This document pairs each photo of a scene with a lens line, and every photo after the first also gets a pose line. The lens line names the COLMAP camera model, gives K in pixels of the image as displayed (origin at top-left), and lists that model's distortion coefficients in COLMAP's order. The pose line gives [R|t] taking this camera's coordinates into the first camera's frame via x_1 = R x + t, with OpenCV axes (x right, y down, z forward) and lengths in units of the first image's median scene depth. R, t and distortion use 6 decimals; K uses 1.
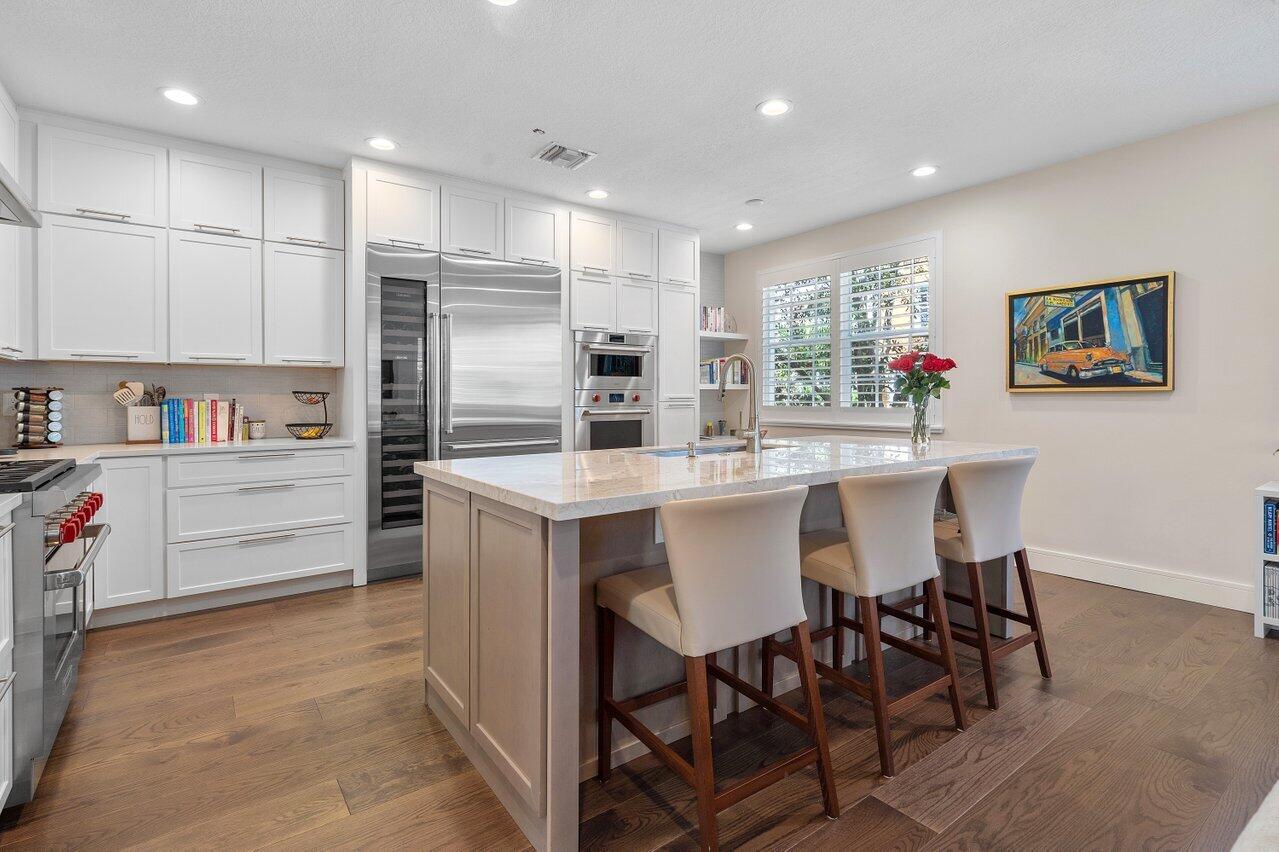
lens RADIAL K [[619.0, 0, 636.3], [0, 619.0, 399.2], [0, 0, 1]] dist [-0.002744, 0.000023]
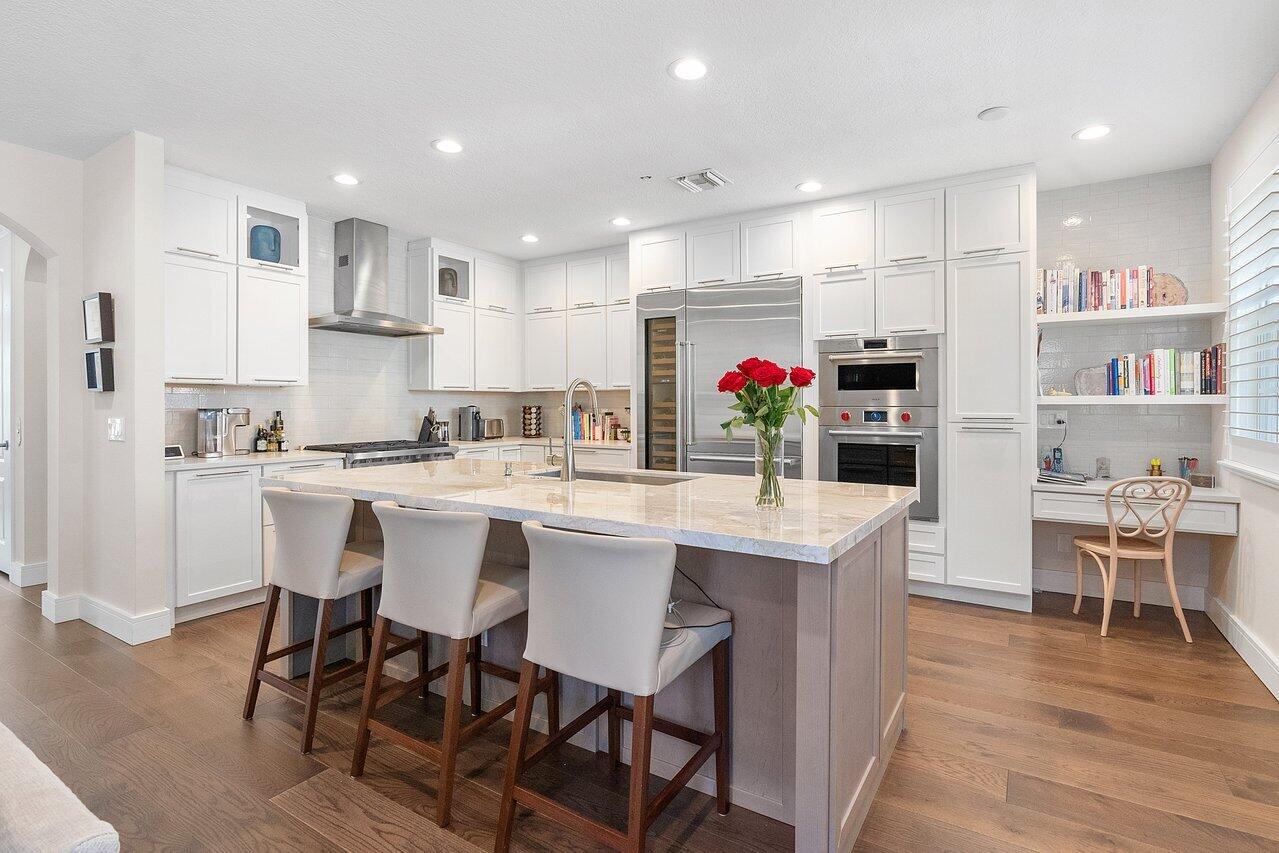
lens RADIAL K [[619.0, 0, 636.3], [0, 619.0, 399.7], [0, 0, 1]] dist [-0.002744, 0.000023]
pose [[0.365924, -0.005200, -0.930630, 0.647514], [-0.003443, 0.999970, -0.006942, -0.018354], [0.930638, 0.005744, 0.365895, 0.427941]]
